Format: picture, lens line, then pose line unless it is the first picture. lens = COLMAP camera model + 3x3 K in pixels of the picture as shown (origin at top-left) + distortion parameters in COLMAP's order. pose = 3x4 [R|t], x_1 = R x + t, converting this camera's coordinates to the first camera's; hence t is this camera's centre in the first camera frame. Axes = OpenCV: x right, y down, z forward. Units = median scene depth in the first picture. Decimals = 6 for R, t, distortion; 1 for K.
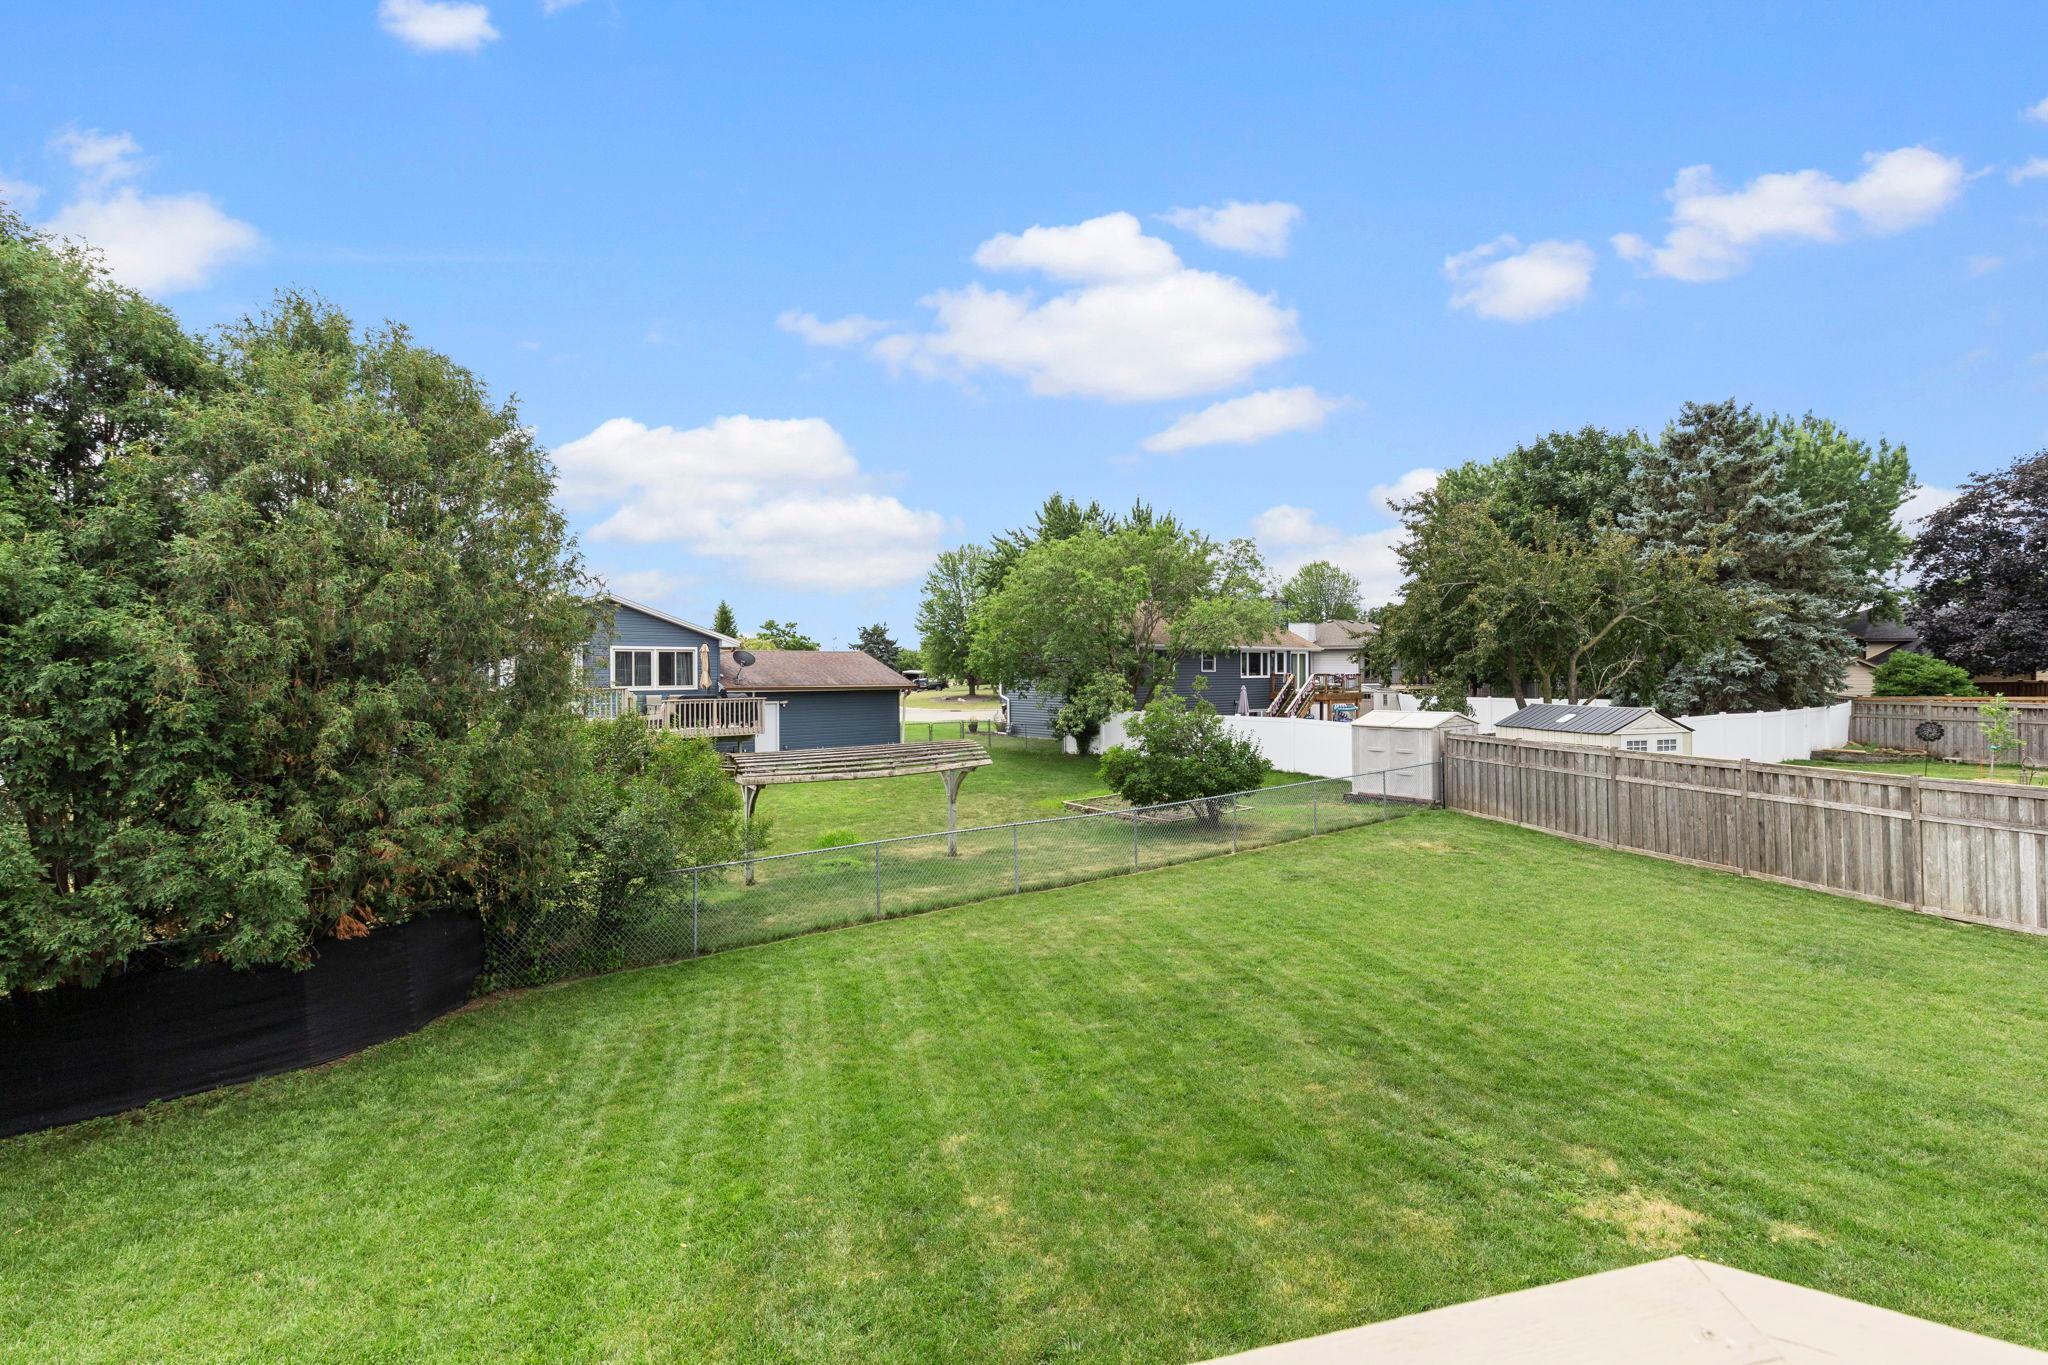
lens RADIAL K [[924.3, 0, 1021.5], [0, 924.3, 685.4], [0, 0, 1]] dist [0.003813, -0.002118]
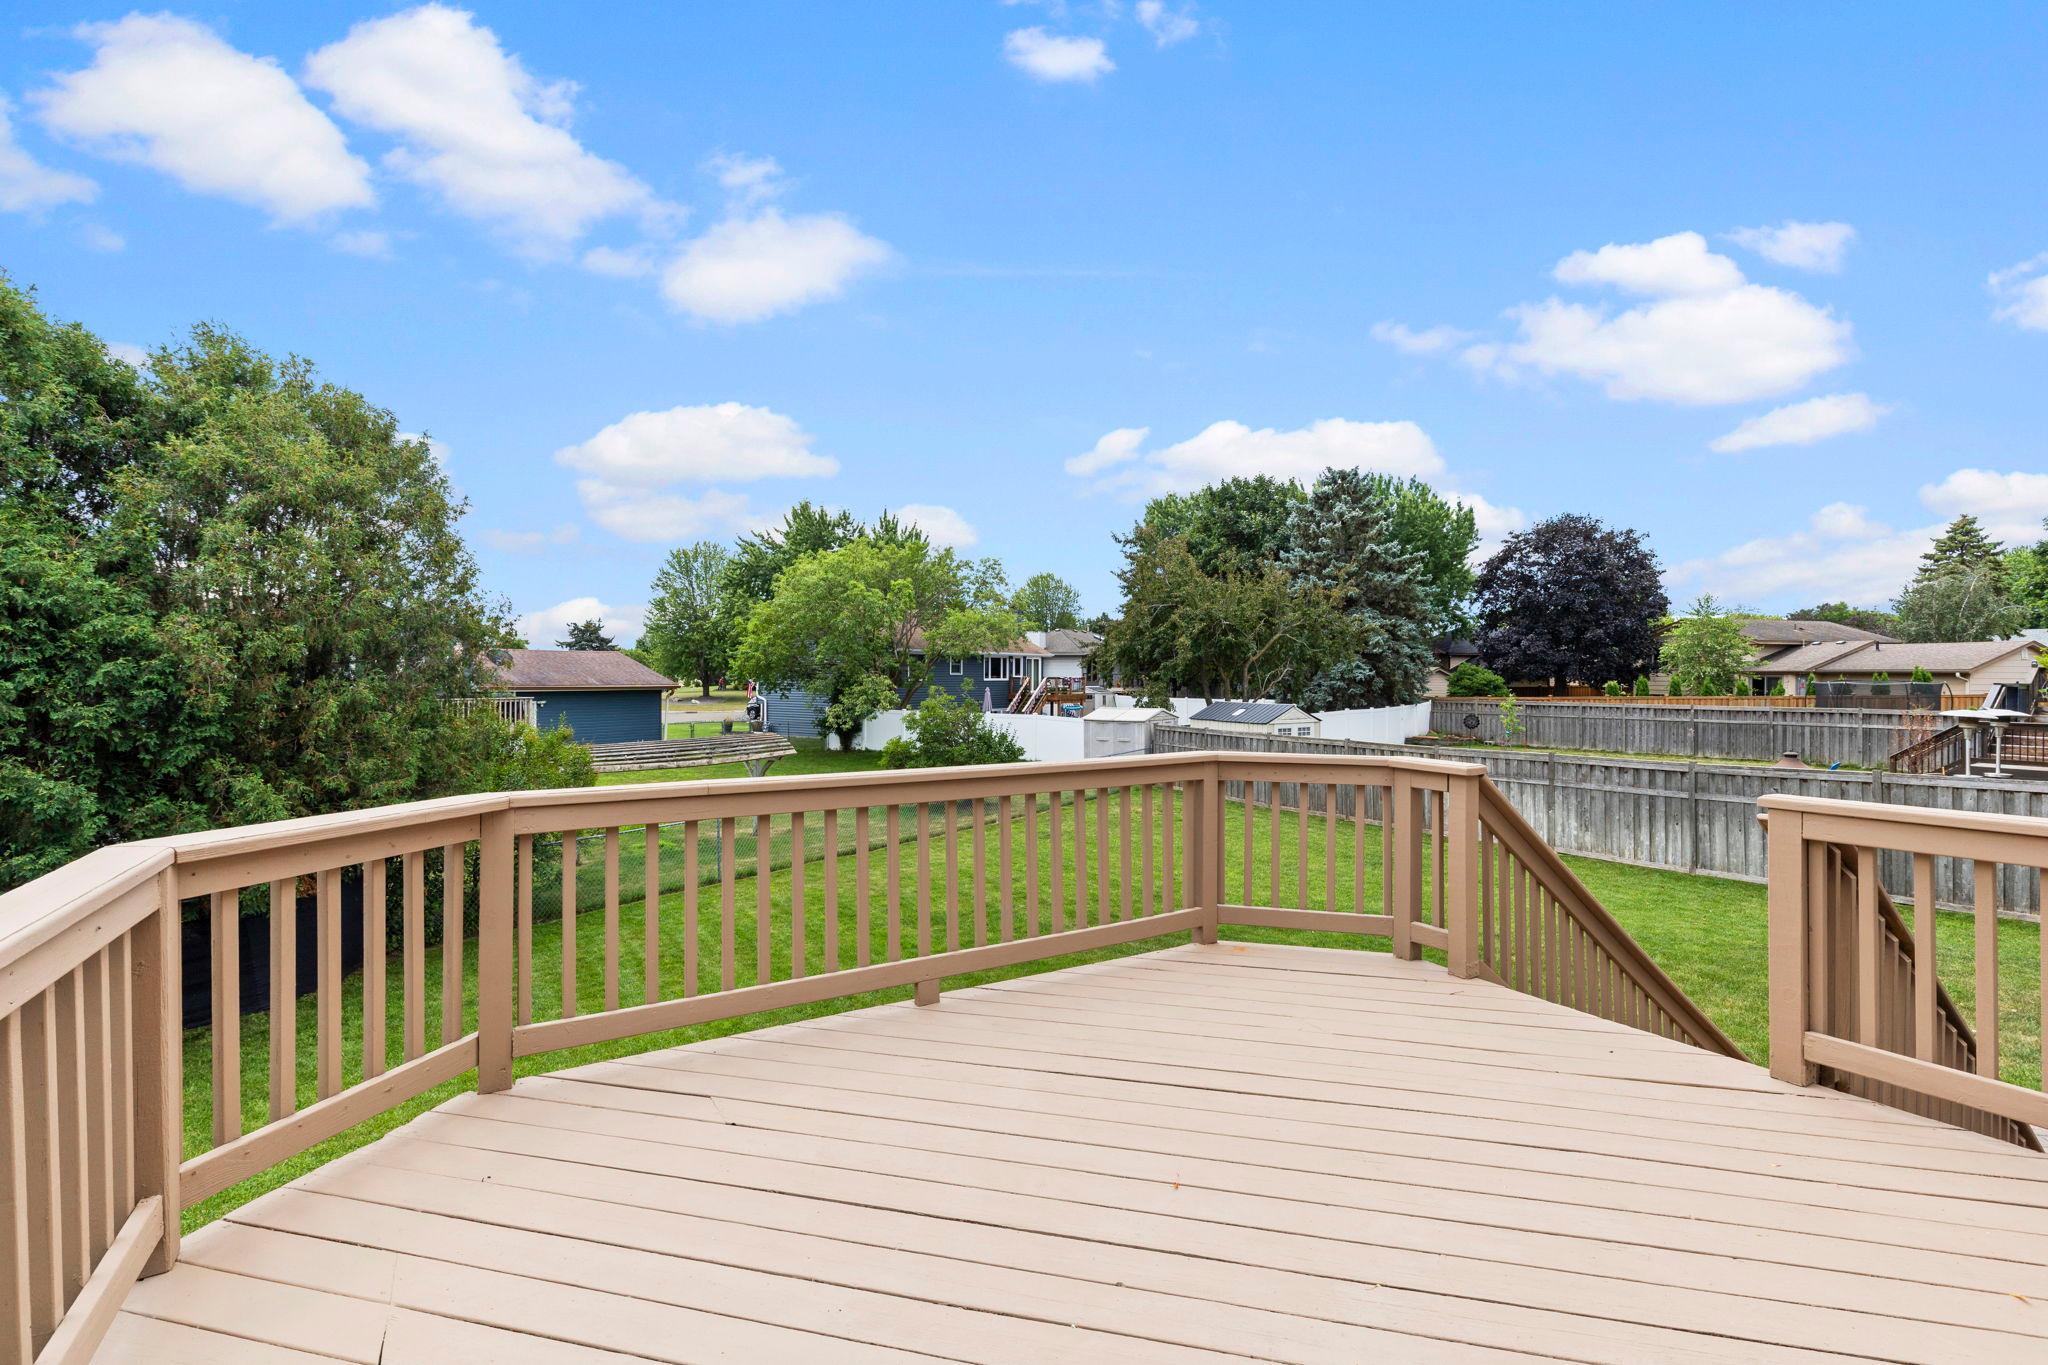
lens RADIAL K [[924.3, 0, 1024.9], [0, 924.3, 685.8], [0, 0, 1]] dist [0.003813, -0.002118]
pose [[0.956733, 0.004266, 0.290935, -0.052530], [-0.003757, 0.999990, -0.002308, 0.001246], [-0.290942, 0.001115, 0.956740, -0.104731]]
